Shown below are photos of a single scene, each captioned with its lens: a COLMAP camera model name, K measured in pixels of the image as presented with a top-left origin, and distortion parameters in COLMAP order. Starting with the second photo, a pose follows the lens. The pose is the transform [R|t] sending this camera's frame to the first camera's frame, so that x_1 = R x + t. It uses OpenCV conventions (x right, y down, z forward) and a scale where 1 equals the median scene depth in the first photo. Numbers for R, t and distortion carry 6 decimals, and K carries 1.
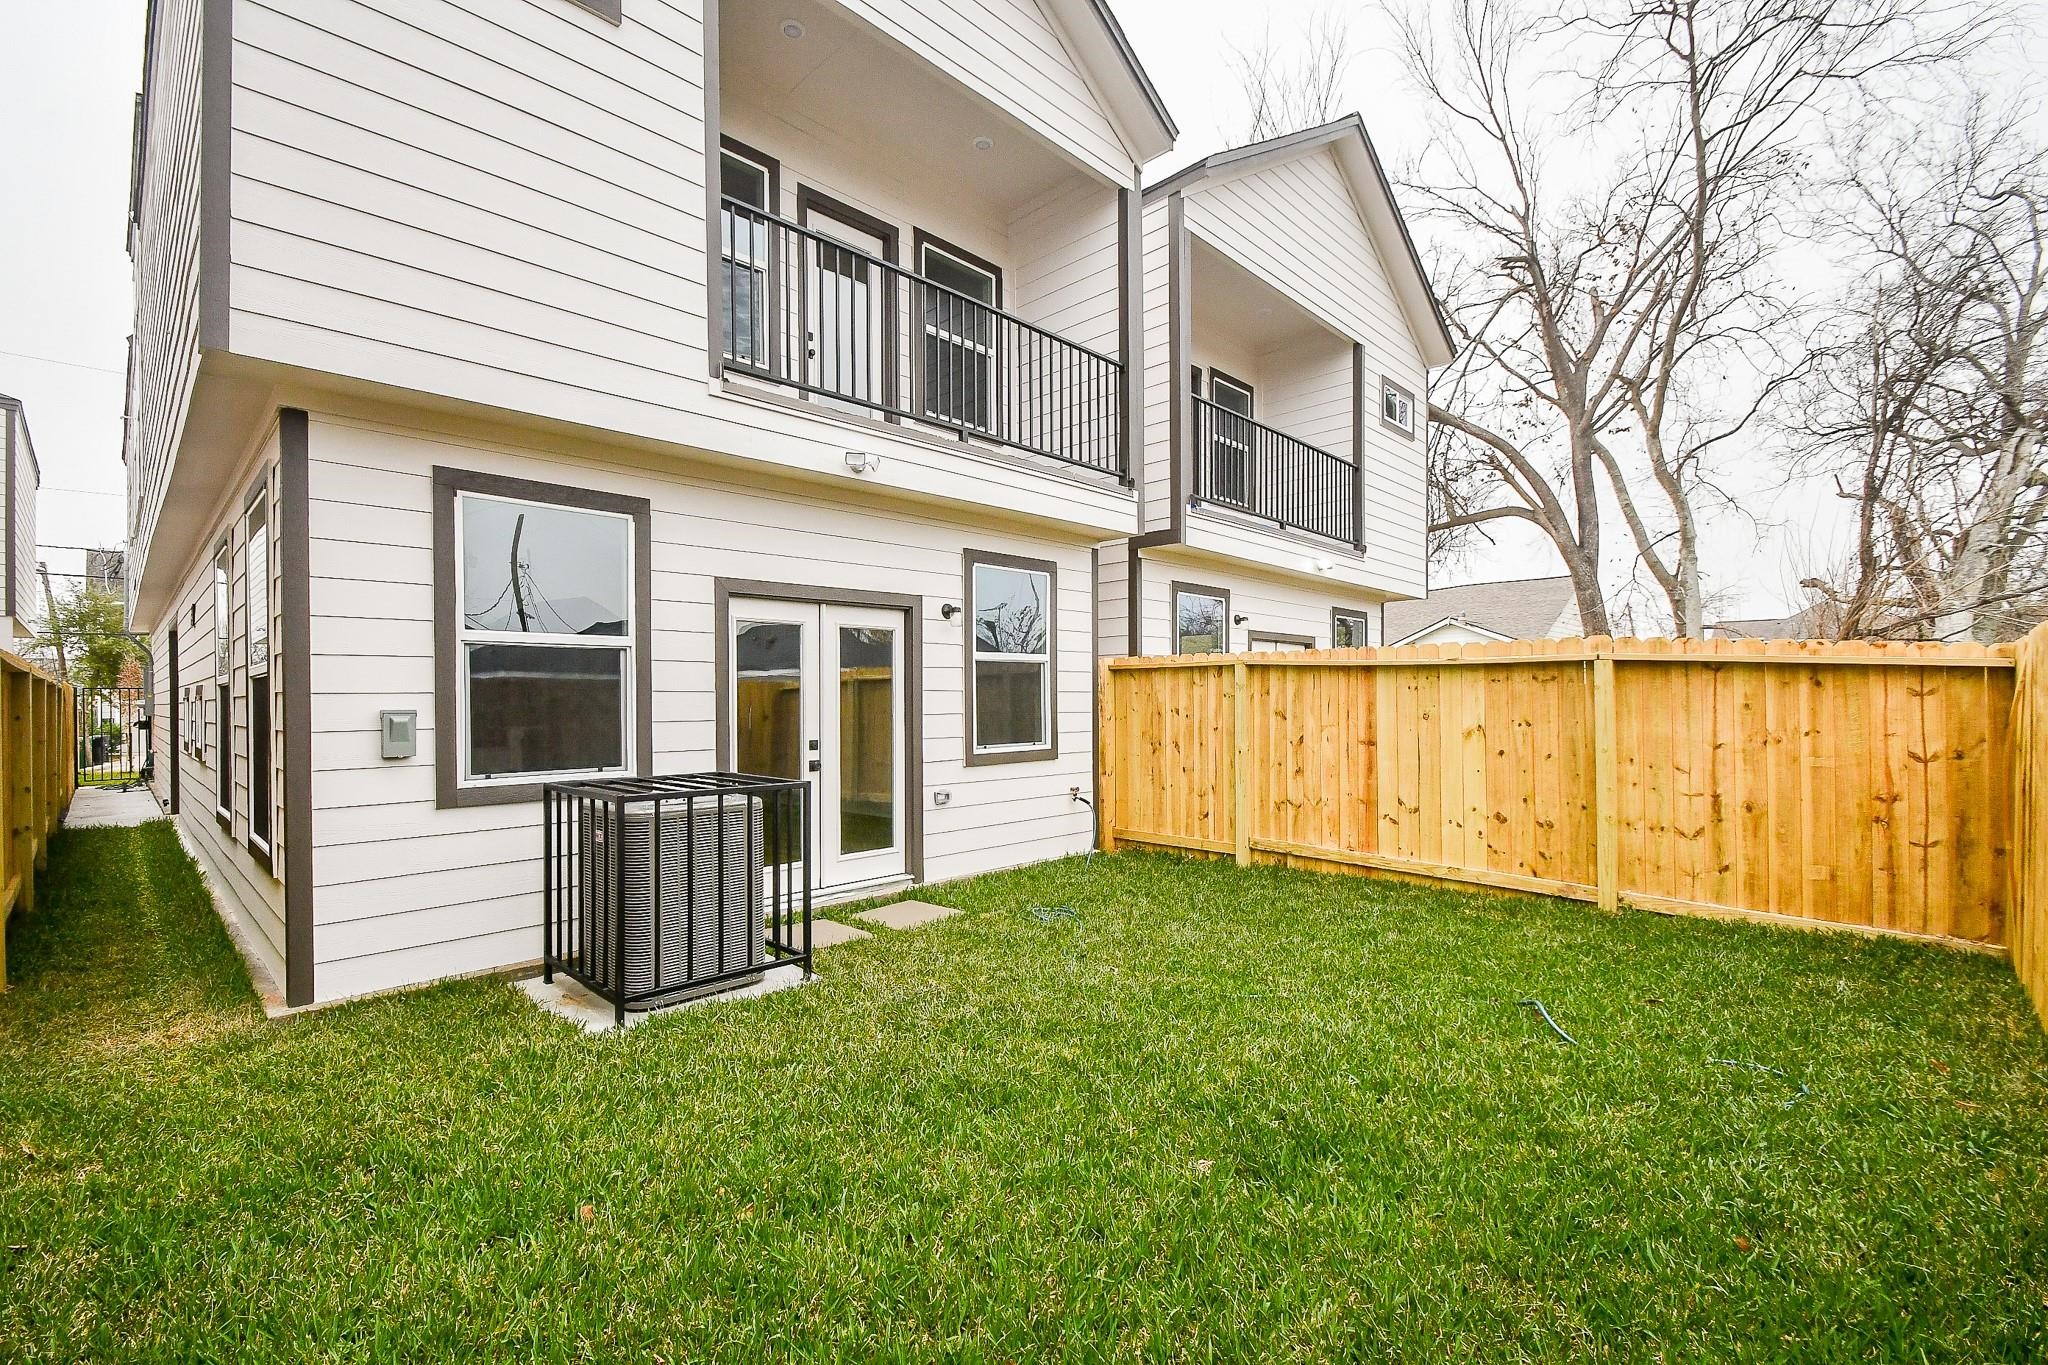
lens RADIAL K [[887.7, 0, 997.1], [0, 887.7, 706.0], [0, 0, 1]] dist [0.028683, -0.017091]
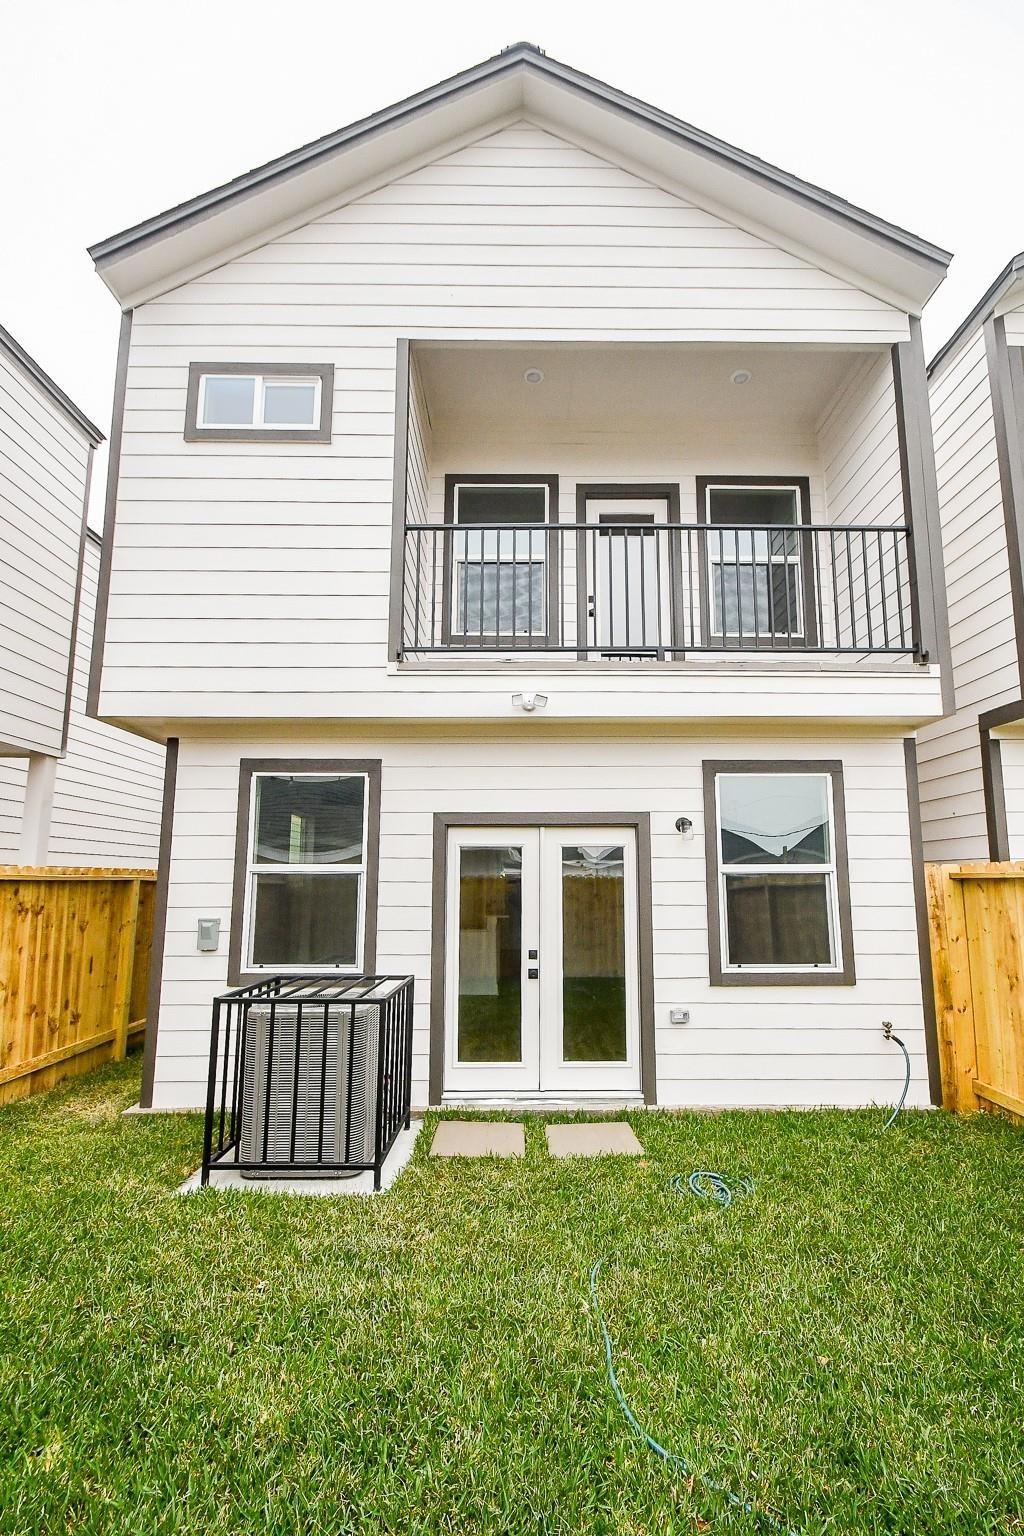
lens RADIAL K [[678.7, 0, 516.4], [0, 678.7, 797.8], [0, 0, 1]] dist [0.010544, 0.000040]
pose [[0.723148, -0.076023, -0.686497, 0.330209], [-0.011027, 0.992527, -0.121529, -0.041048], [0.690605, 0.095453, 0.716905, 0.315150]]
